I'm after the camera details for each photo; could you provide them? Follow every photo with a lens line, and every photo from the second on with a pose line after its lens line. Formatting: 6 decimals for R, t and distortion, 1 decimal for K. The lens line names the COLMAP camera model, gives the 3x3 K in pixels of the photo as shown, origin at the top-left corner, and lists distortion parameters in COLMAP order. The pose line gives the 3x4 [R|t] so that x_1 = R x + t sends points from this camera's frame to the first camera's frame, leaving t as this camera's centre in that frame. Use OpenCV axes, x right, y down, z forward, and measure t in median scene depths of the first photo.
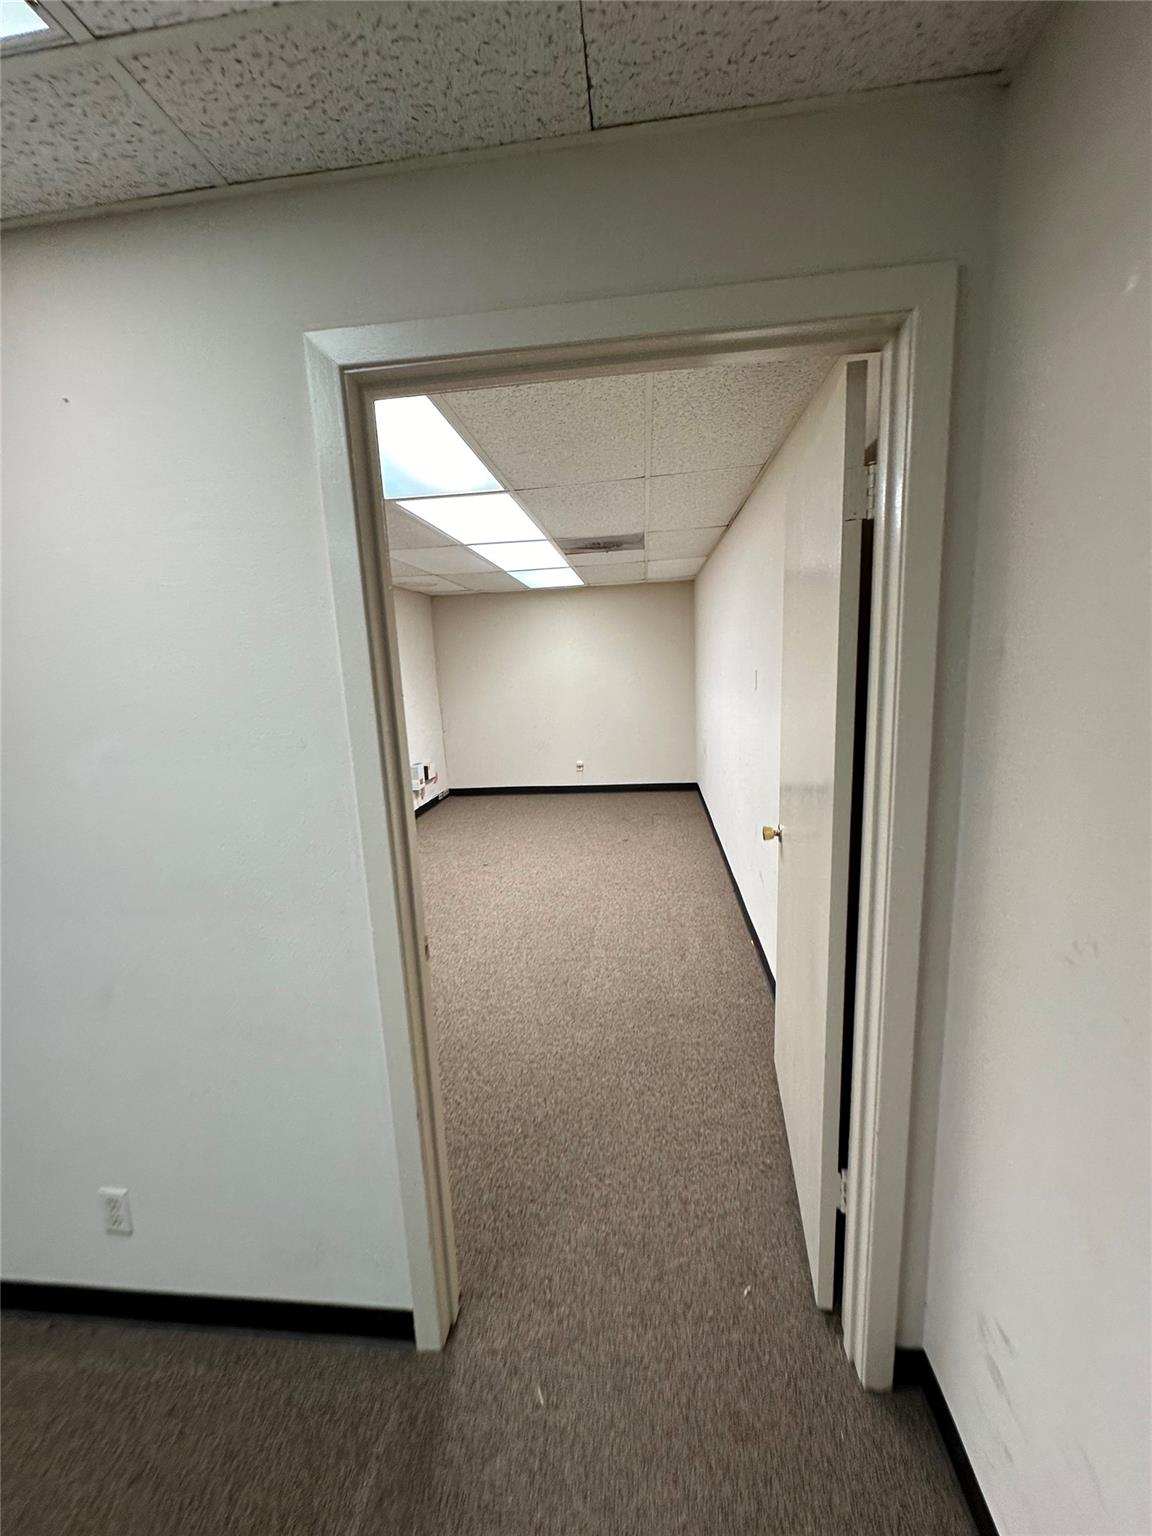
lens RADIAL K [[609.4, 0, 576.0], [0, 609.4, 768.0], [0, 0, 1]] dist [-0.003011, -0.000049]
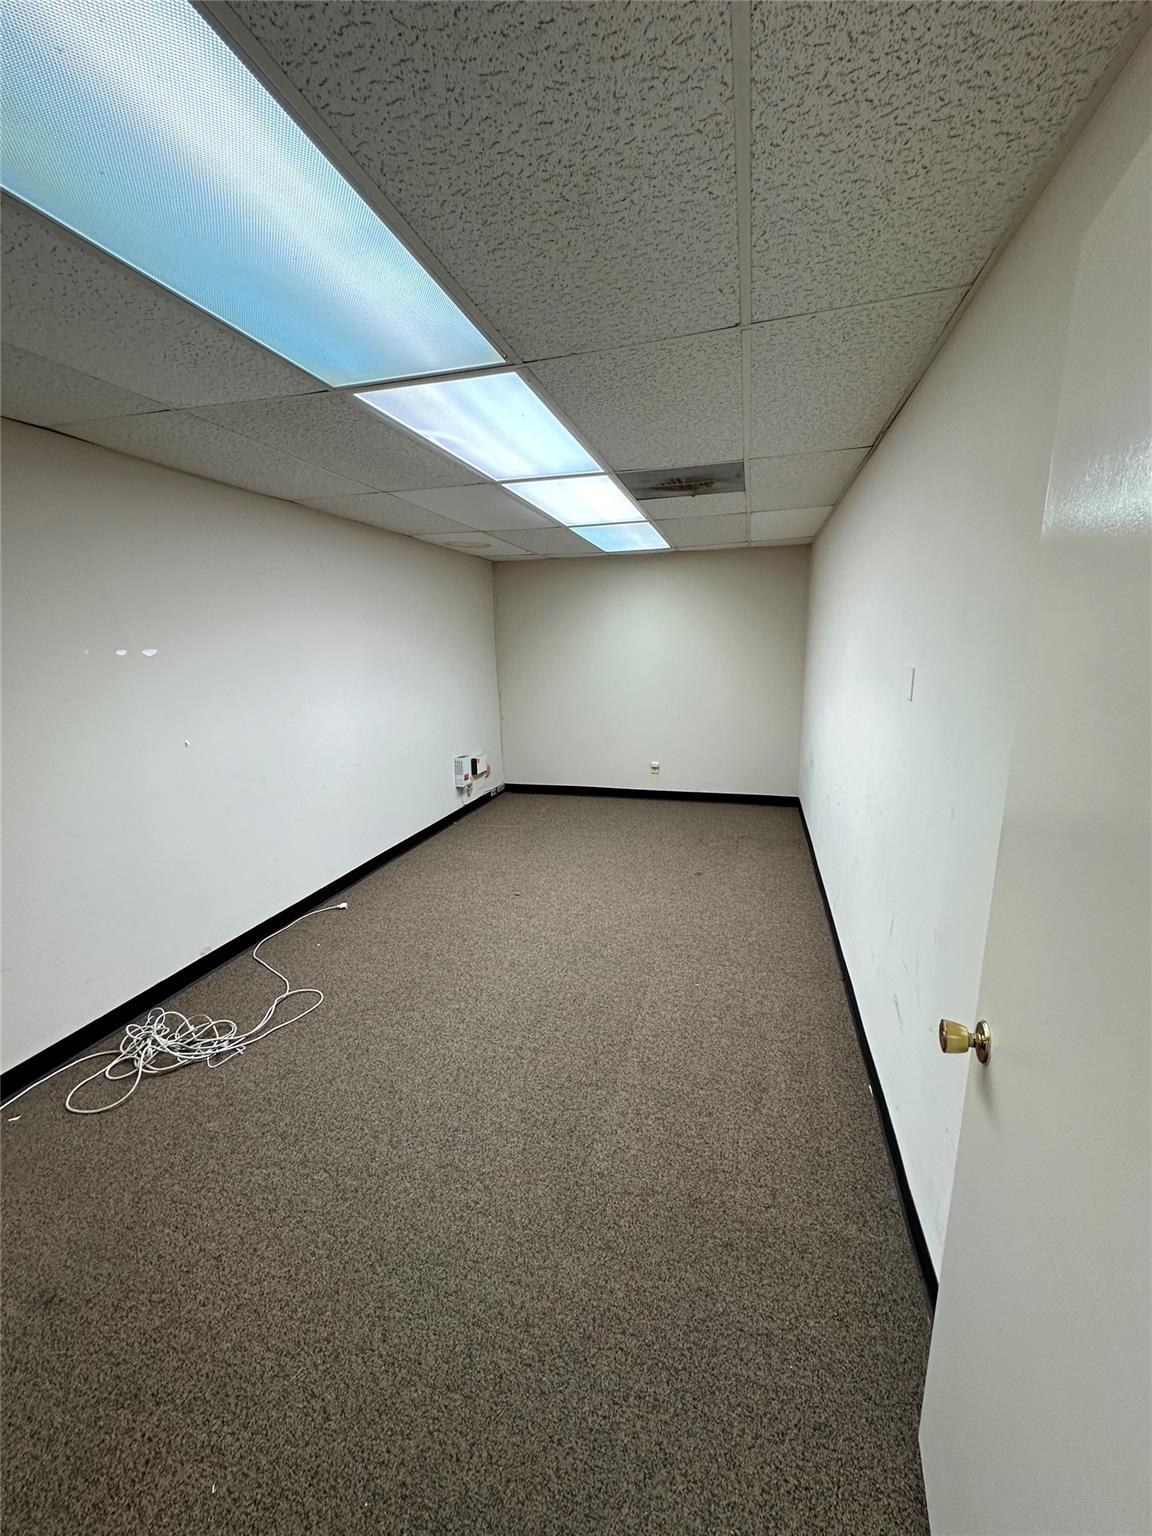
lens RADIAL K [[609.4, 0, 576.0], [0, 609.4, 768.0], [0, 0, 1]] dist [-0.003011, -0.000049]
pose [[0.986443, 0.059719, -0.152852, 0.040746], [-0.054458, 0.997778, 0.038381, -0.042668], [0.154805, -0.029537, 0.987503, 0.222947]]
